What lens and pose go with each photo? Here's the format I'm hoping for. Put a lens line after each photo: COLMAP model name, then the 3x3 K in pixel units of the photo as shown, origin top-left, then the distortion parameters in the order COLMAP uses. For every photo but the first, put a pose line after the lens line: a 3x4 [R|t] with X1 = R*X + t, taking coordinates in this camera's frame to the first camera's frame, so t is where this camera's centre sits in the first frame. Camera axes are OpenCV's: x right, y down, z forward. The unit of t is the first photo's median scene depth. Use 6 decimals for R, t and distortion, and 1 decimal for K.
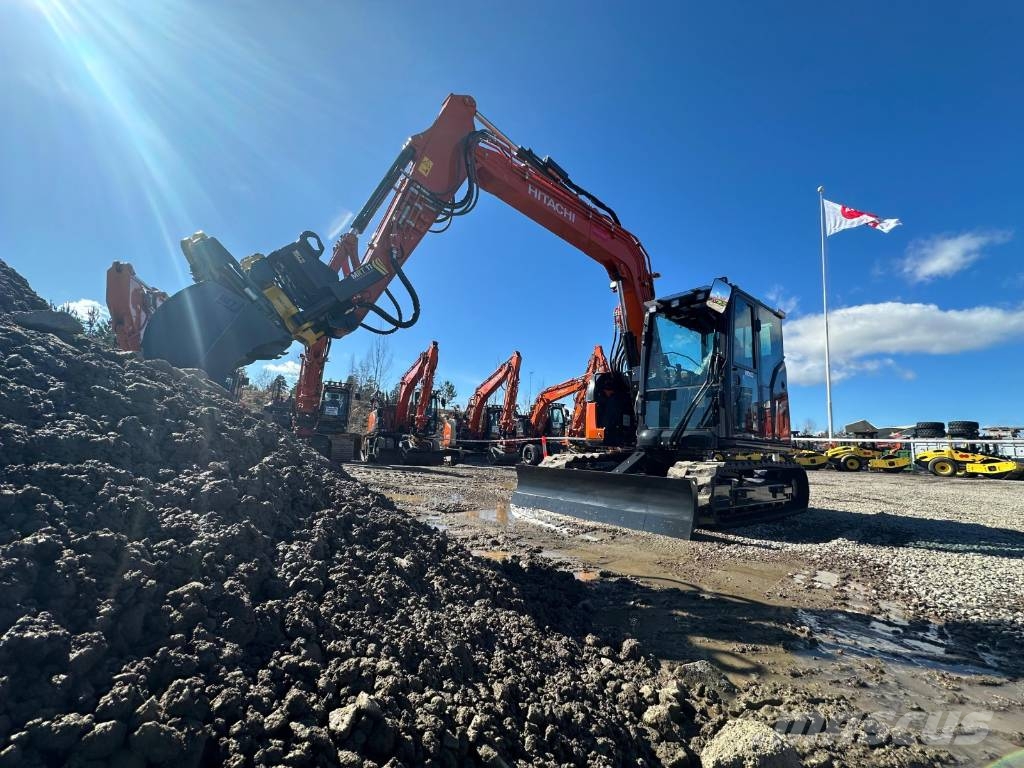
lens RADIAL K [[408.8, 0, 512.0], [0, 408.8, 384.0], [0, 0, 1]] dist [-0.000643, -0.000056]
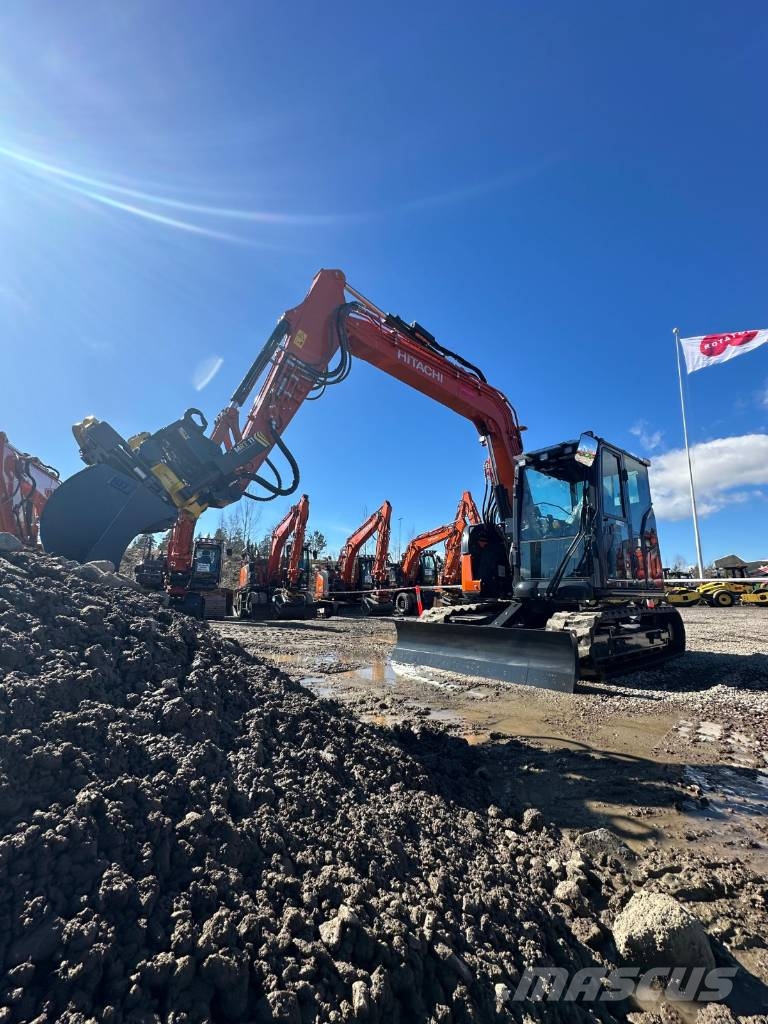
lens RADIAL K [[408.8, 0, 384.6], [0, 408.8, 512.5], [0, 0, 1]] dist [-0.000643, -0.000056]
pose [[0.999242, -0.037426, 0.010695, -0.020334], [0.037861, 0.998319, -0.043889, -0.030665], [-0.009035, 0.044260, 0.998979, -0.021926]]
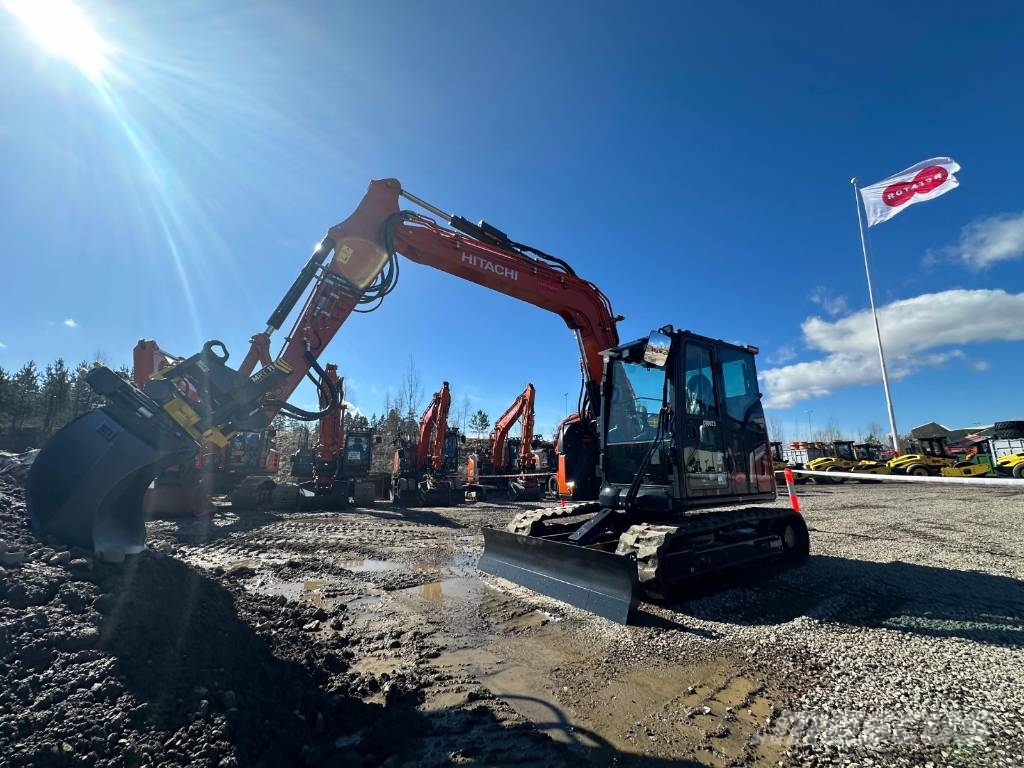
lens RADIAL K [[408.8, 0, 512.0], [0, 408.8, 384.0], [0, 0, 1]] dist [-0.000643, -0.000056]
pose [[0.992639, -0.076453, -0.093933, 0.243634], [0.071196, 0.995769, -0.058101, -0.098560], [0.097978, 0.050986, 0.993882, 0.022813]]
